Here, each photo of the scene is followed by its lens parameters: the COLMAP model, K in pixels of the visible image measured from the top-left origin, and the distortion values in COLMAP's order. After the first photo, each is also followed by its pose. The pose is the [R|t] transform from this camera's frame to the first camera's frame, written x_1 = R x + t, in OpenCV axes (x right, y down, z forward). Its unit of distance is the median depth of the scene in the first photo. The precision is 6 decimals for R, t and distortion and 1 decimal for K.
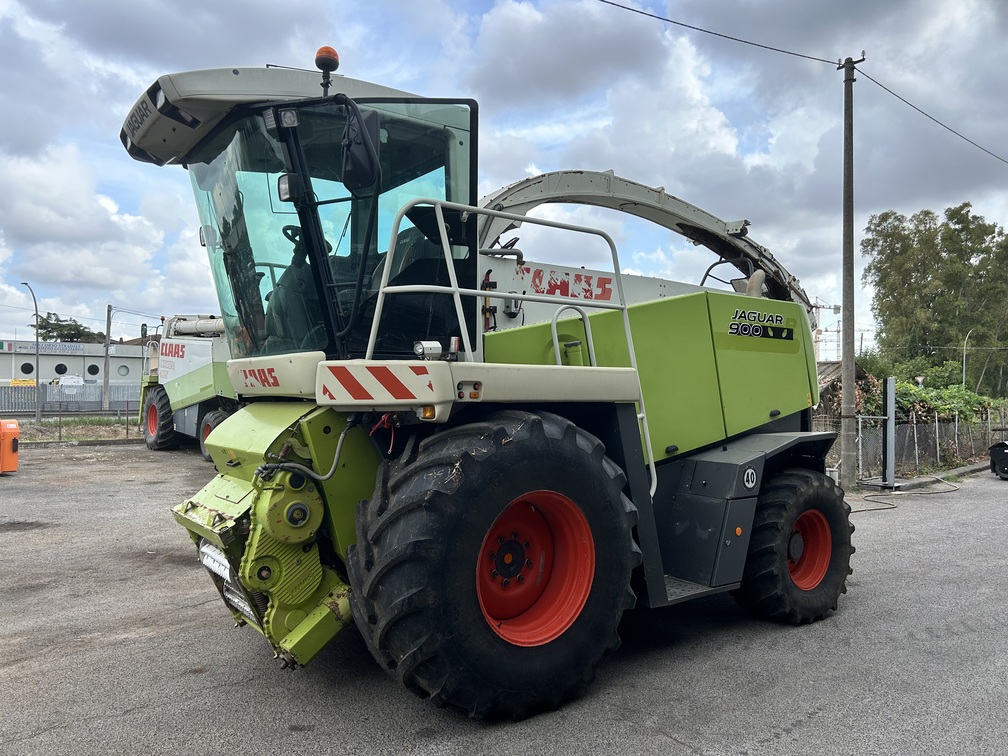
lens RADIAL K [[755.6, 0, 499.2], [0, 755.6, 378.7], [0, 0, 1]] dist [0.066111, -0.082042]
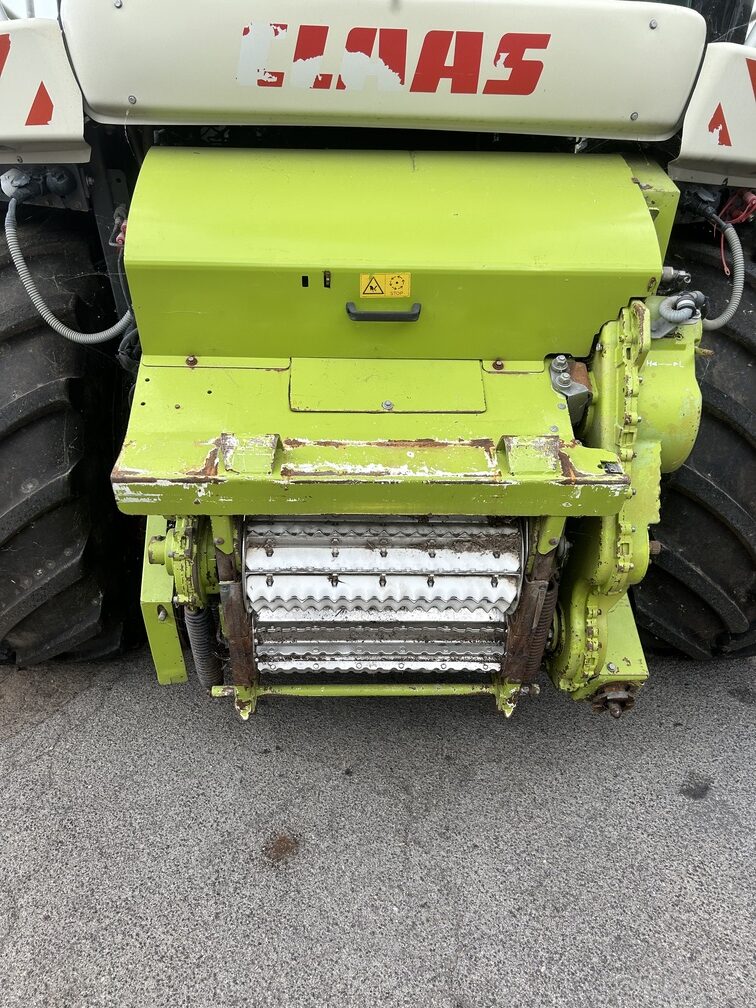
lens RADIAL K [[759.2, 0, 374.8], [0, 759.2, 508.6], [0, 0, 1]] dist [0.070868, -0.087947]
pose [[0.551582, -0.227222, 0.802576, -0.588264], [-0.029421, 0.956283, 0.290959, 0.084009], [-0.833602, -0.184100, 0.520784, 0.705899]]
